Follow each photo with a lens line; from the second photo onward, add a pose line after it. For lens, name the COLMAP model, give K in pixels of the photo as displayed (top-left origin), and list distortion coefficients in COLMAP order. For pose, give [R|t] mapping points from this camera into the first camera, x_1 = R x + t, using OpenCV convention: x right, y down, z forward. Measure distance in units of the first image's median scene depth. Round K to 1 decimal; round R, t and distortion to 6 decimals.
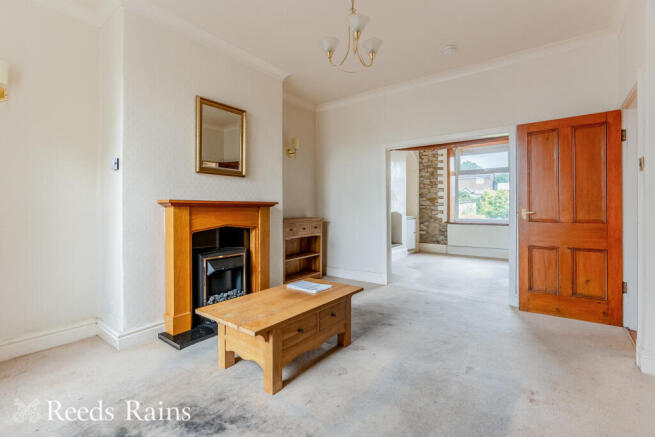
lens RADIAL K [[302.6, 0, 322.6], [0, 302.6, 209.4], [0, 0, 1]] dist [0.001165, 0.000100]
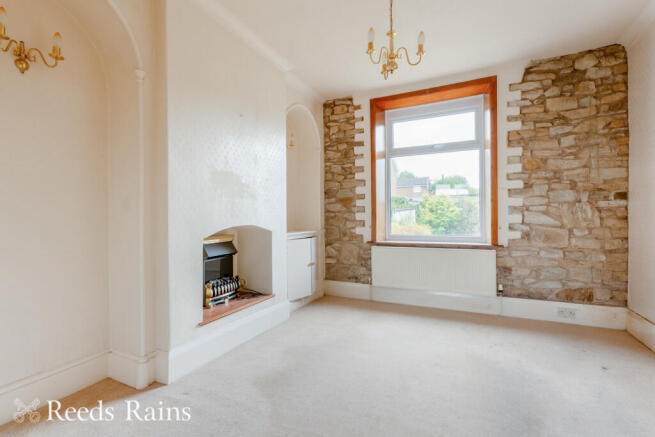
lens RADIAL K [[302.6, 0, 328.6], [0, 302.6, 217.4], [0, 0, 1]] dist [0.001165, 0.000100]
pose [[0.980638, -0.007588, 0.195684, 0.223711], [0.008545, 0.999955, -0.004047, -0.000848], [-0.195644, 0.005641, 0.980659, 0.468400]]
